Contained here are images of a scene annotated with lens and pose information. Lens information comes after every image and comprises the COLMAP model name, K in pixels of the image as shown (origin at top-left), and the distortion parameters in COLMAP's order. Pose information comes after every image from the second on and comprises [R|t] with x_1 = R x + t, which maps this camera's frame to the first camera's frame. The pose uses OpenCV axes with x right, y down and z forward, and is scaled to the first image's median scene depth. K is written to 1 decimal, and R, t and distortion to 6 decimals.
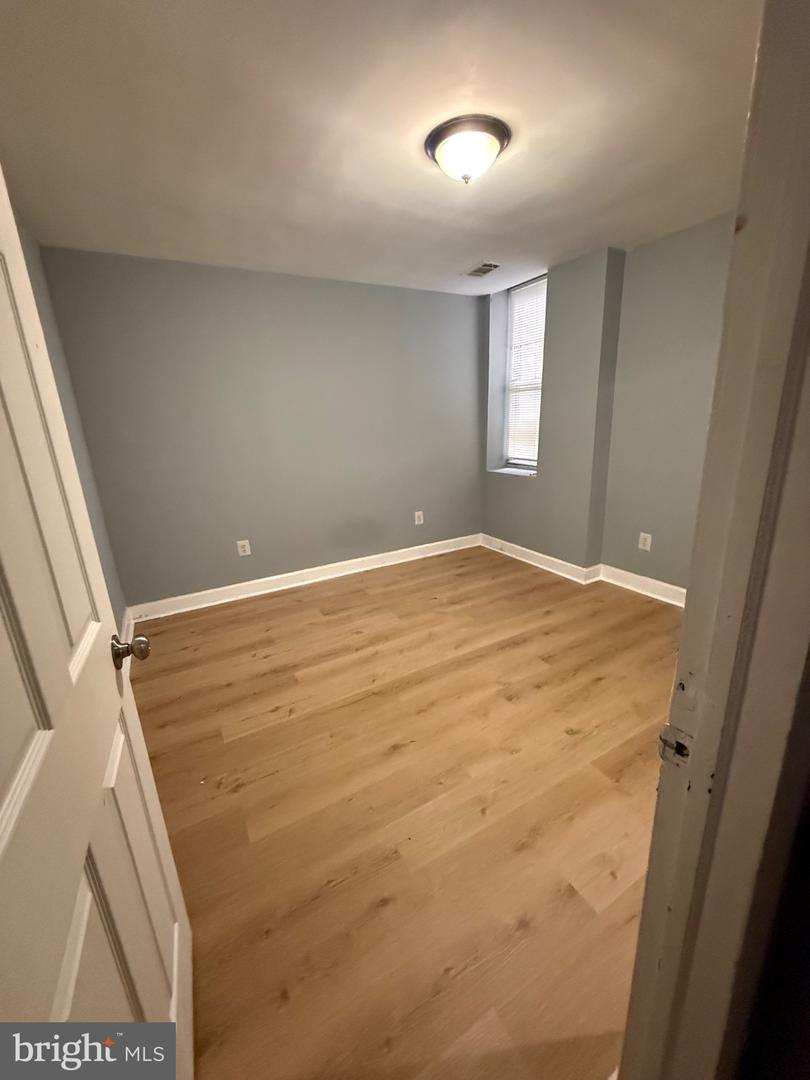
lens RADIAL K [[431.6, 0, 402.6], [0, 431.6, 537.9], [0, 0, 1]] dist [-0.000401, -0.000117]
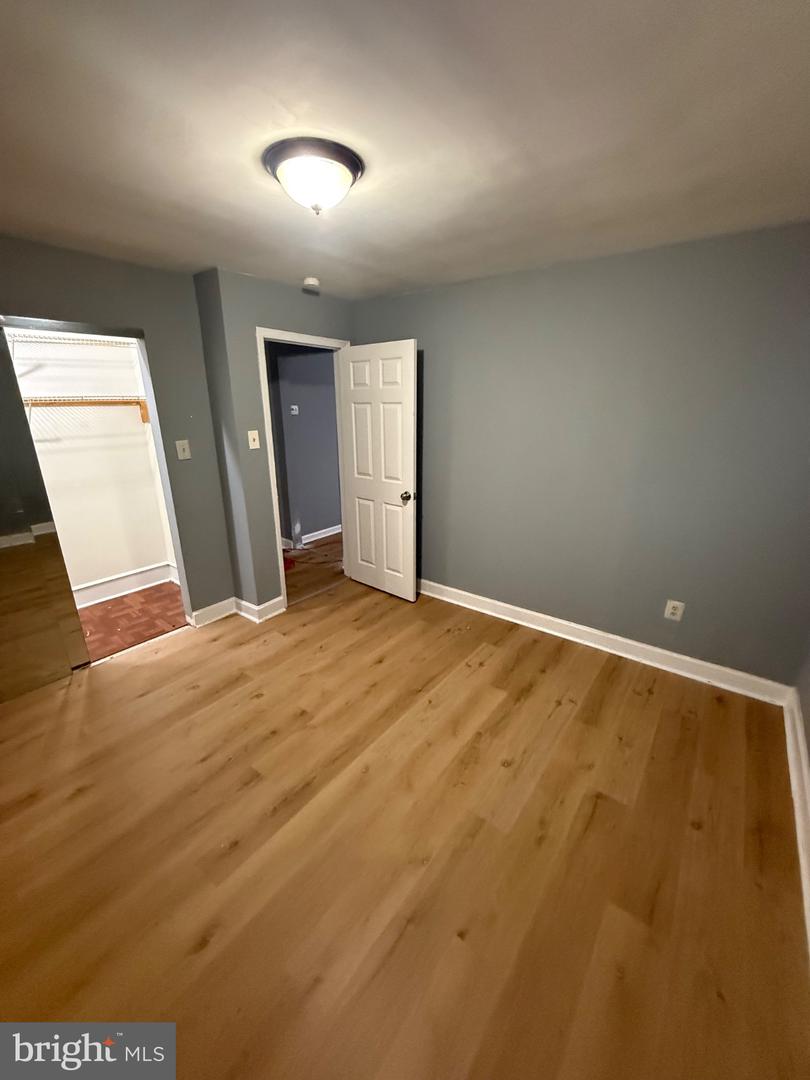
lens RADIAL K [[431.6, 0, 404.0], [0, 431.6, 535.6], [0, 0, 1]] dist [-0.000401, -0.000117]
pose [[-0.917606, 0.163814, -0.362165, 0.291236], [-0.065453, 0.836421, 0.544165, -0.550528], [0.392064, 0.523034, -0.756783, 1.474601]]
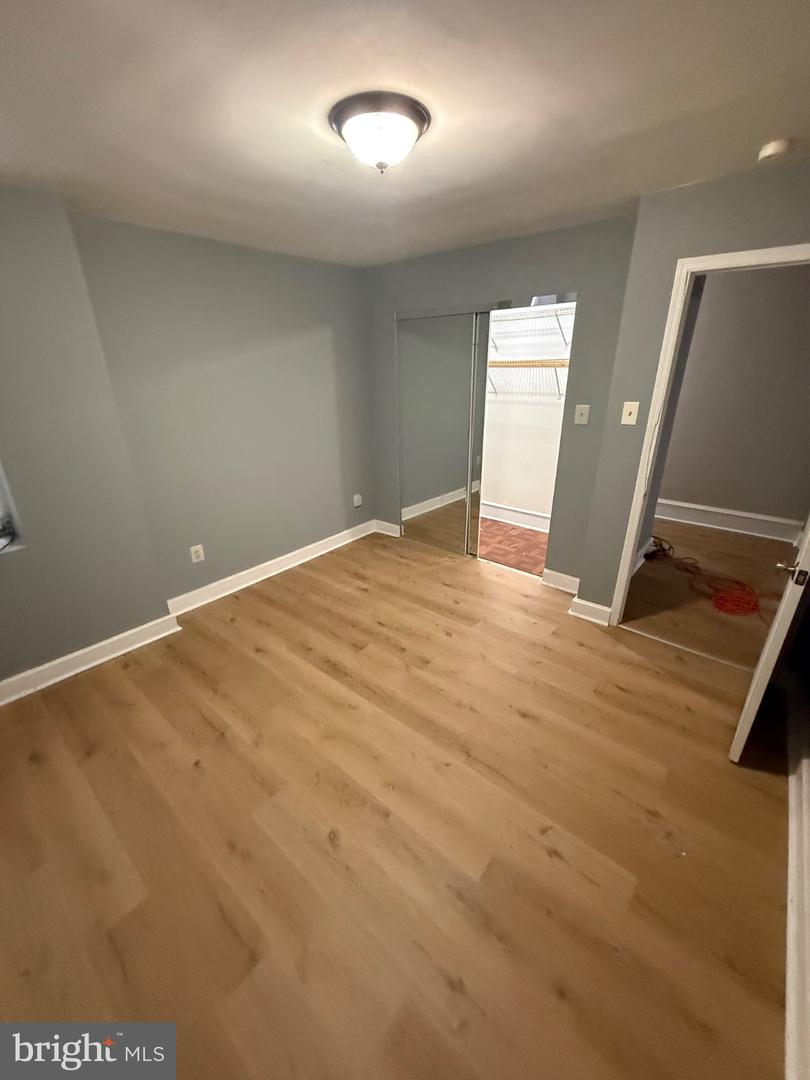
lens RADIAL K [[431.6, 0, 403.8], [0, 431.6, 538.1], [0, 0, 1]] dist [-0.000401, -0.000117]
pose [[-0.349852, -0.309855, 0.884078, -0.597933], [0.279529, 0.866197, 0.414205, -0.387744], [-0.894129, 0.392036, -0.216427, 1.021004]]
